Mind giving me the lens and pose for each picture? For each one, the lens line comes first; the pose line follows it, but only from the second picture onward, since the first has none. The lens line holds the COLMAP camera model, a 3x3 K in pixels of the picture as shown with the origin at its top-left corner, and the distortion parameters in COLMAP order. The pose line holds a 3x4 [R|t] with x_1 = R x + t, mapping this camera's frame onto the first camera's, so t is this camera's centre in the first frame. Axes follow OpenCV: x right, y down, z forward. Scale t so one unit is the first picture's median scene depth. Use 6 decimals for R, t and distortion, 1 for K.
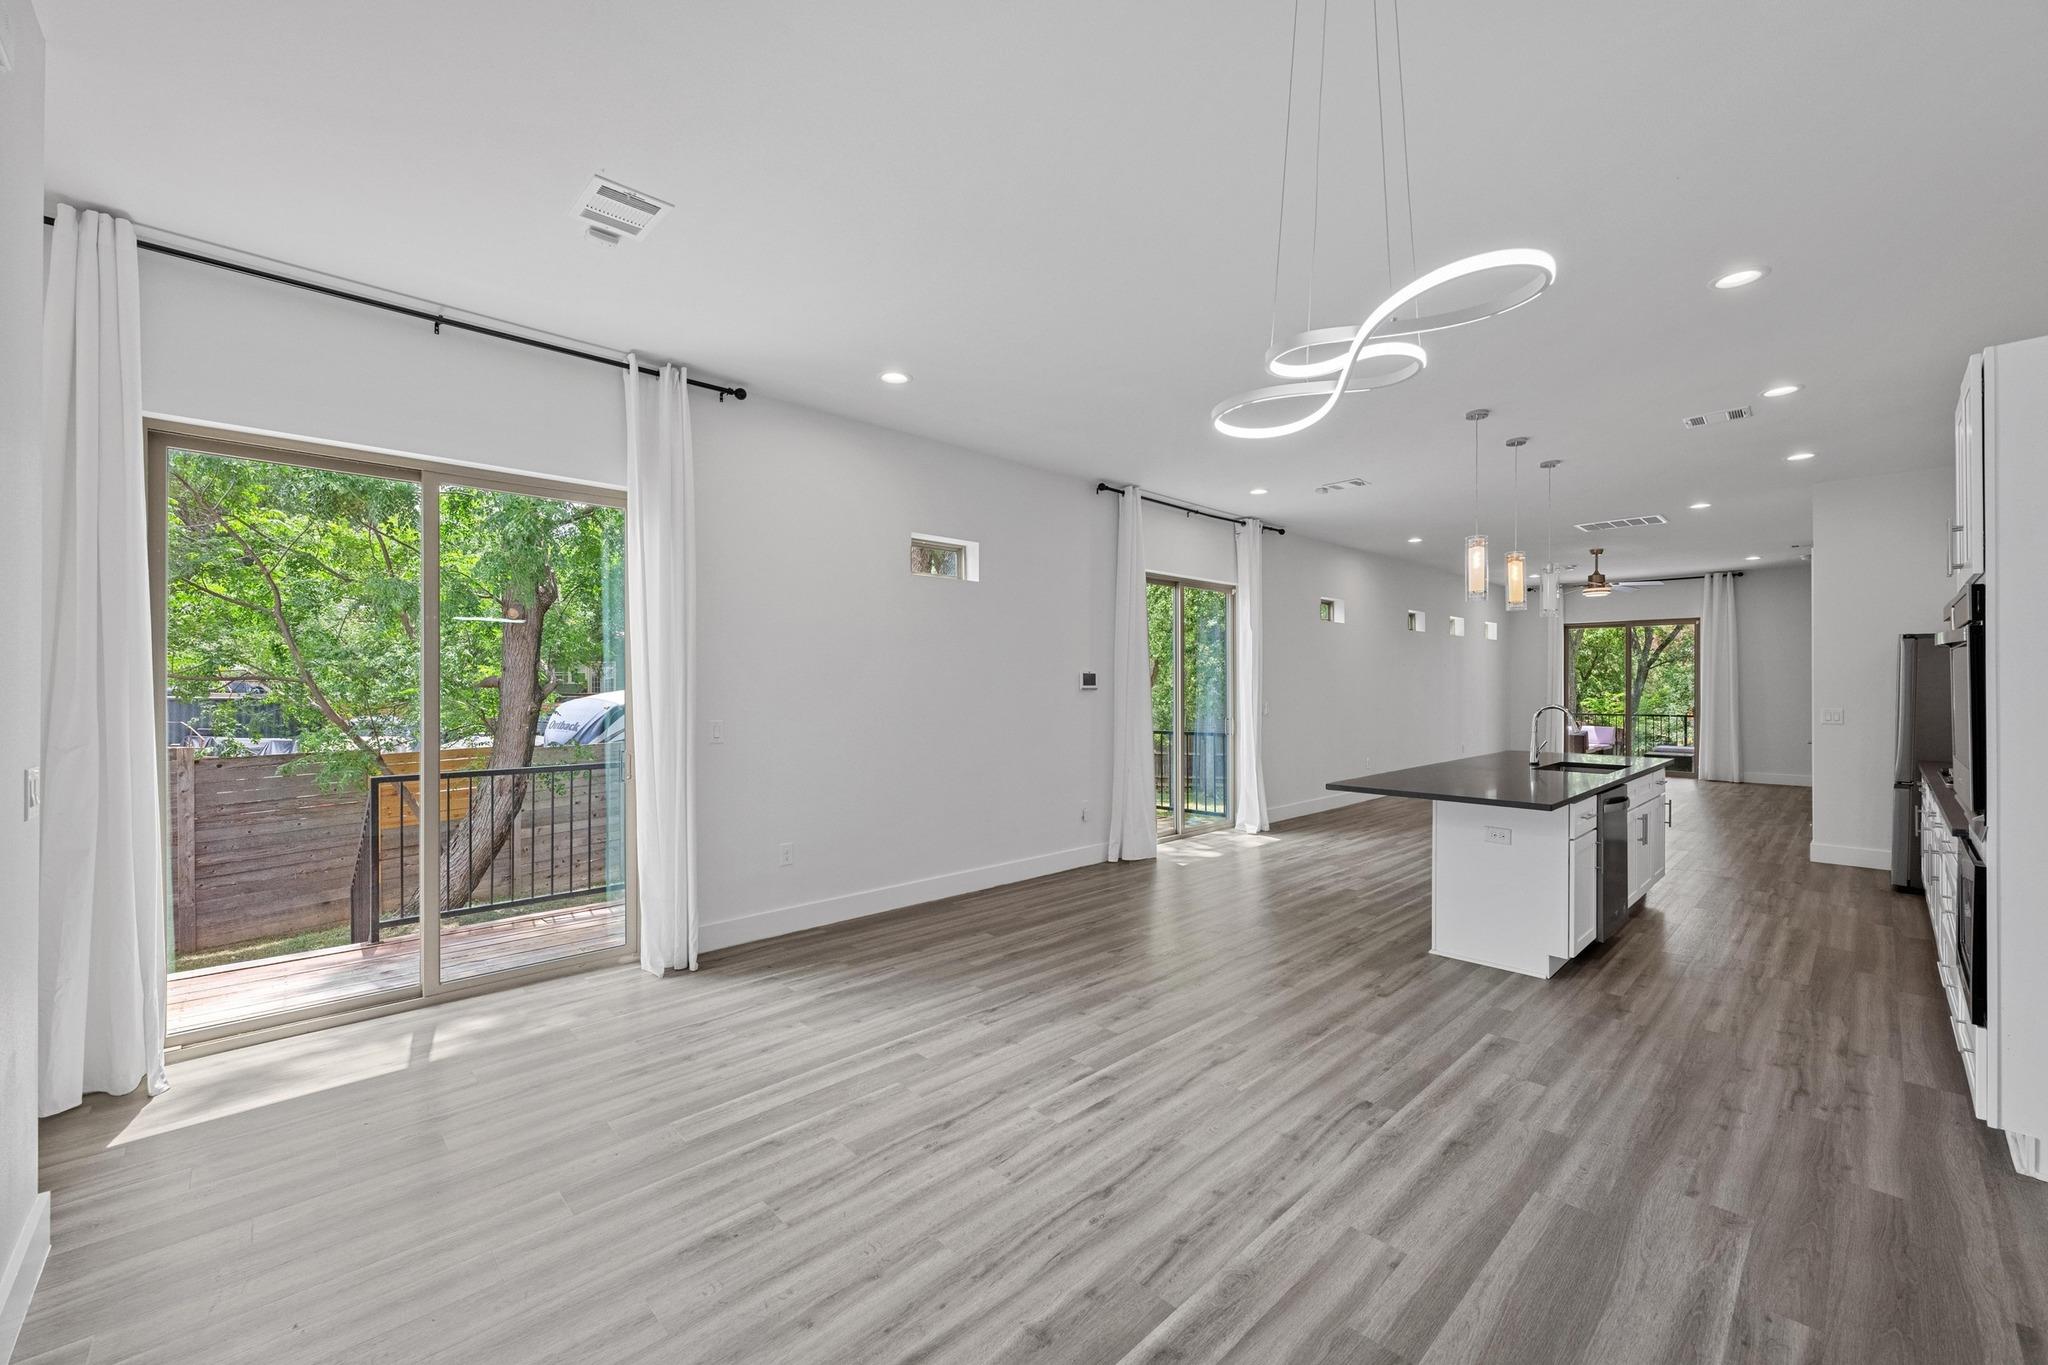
lens RADIAL K [[820.0, 0, 1023.7], [0, 820.0, 682.7], [0, 0, 1]] dist [-0.002316, 0.000585]
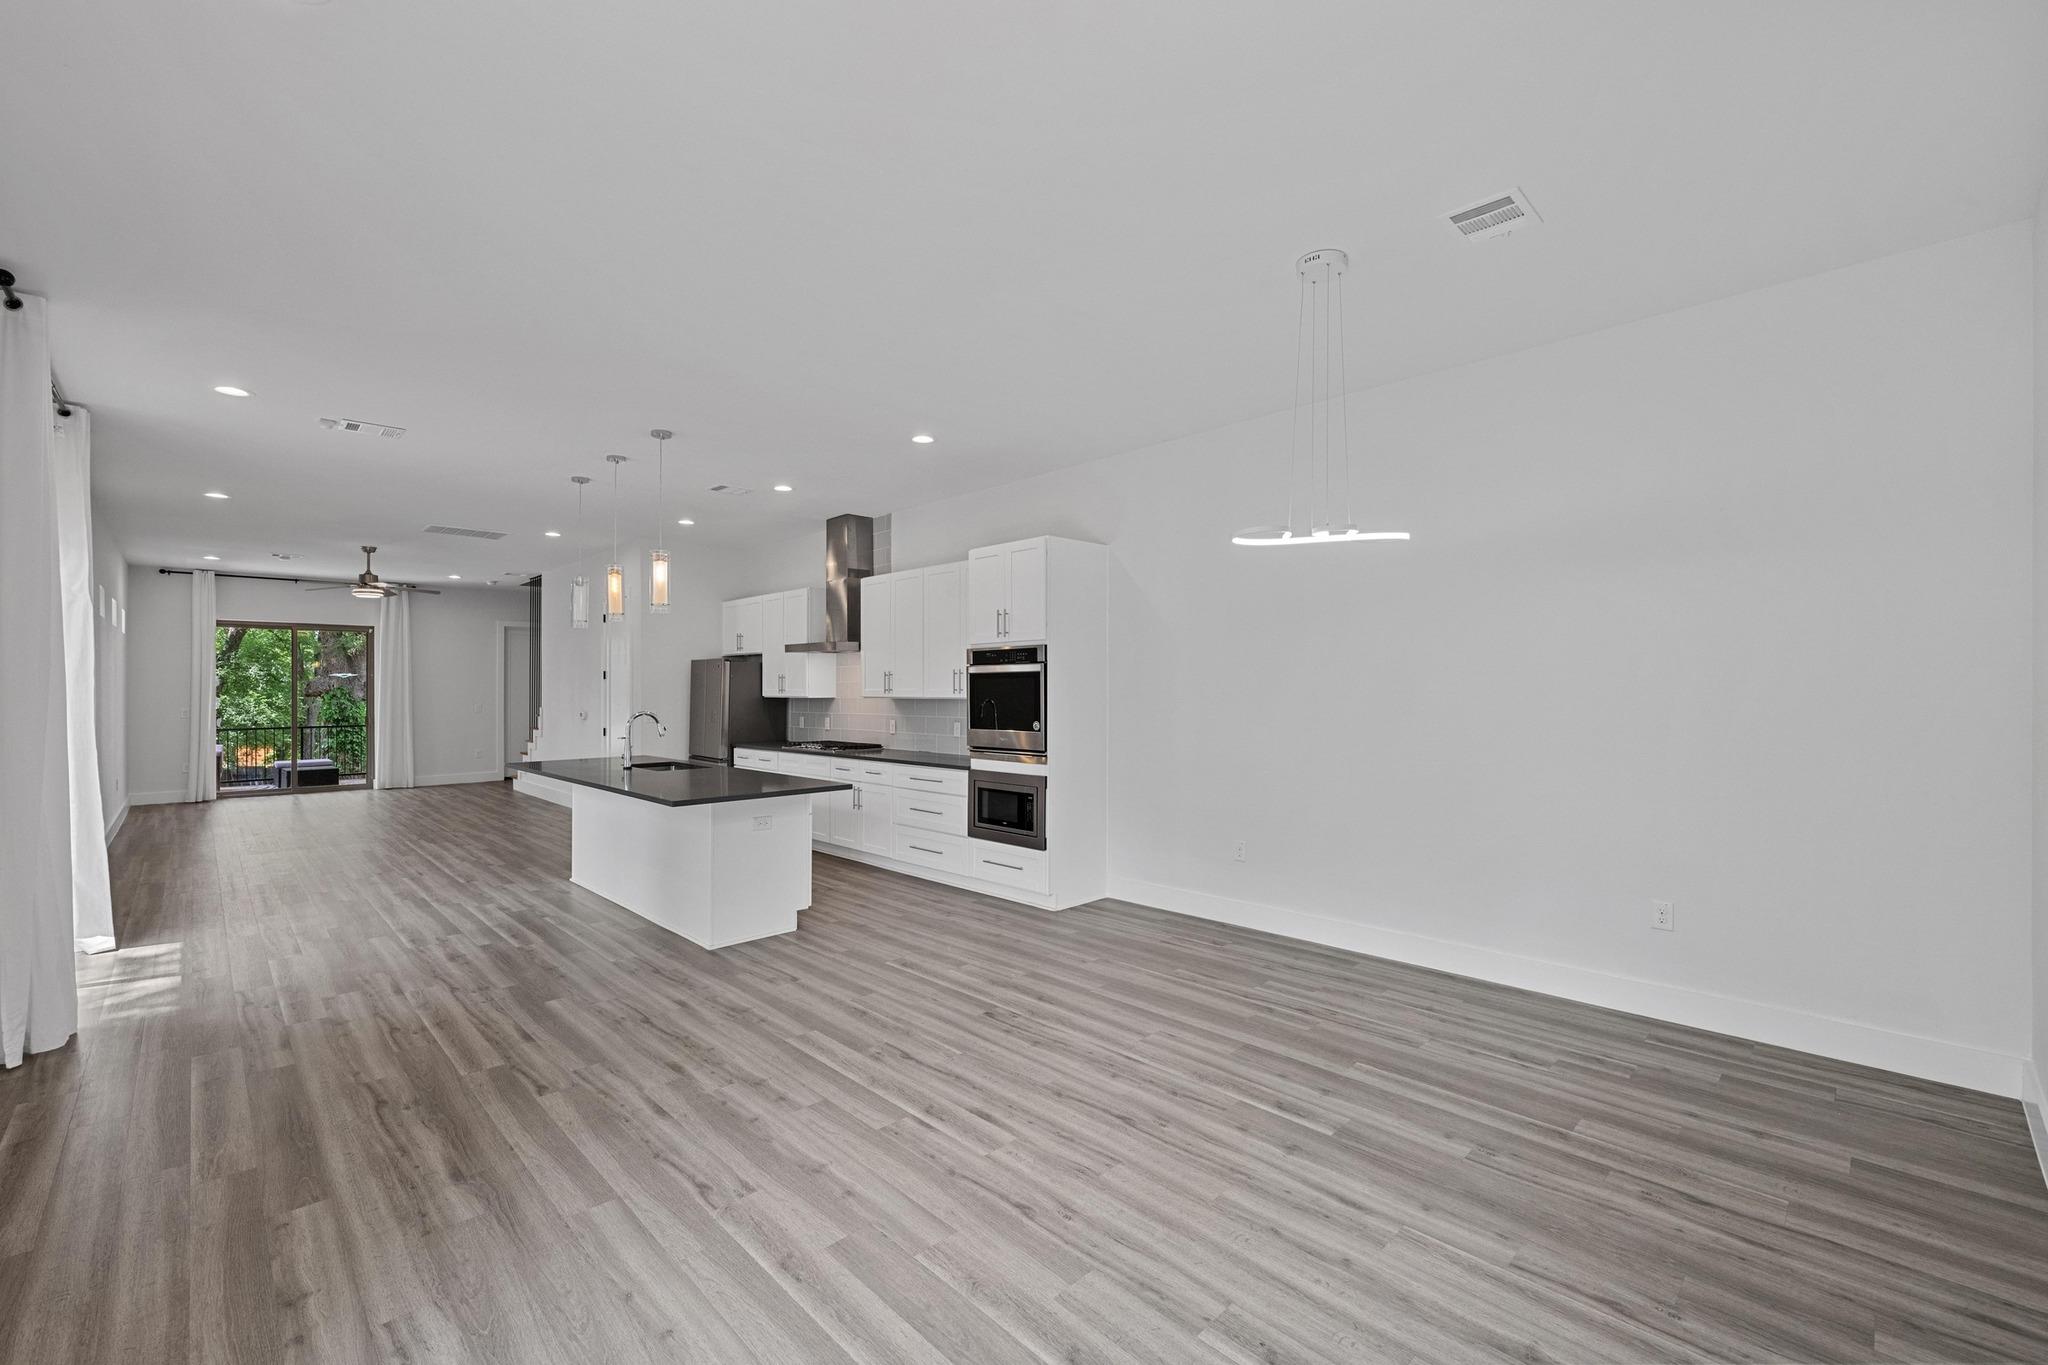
lens RADIAL K [[850.3, 0, 1030.6], [0, 850.3, 689.1], [0, 0, 1]] dist [-0.000110, 0.000443]
pose [[-0.023239, -0.000312, 0.999730, -0.847411], [0.002650, 0.999996, 0.000373, -0.003632], [-0.999726, 0.002658, -0.023238, 0.869153]]
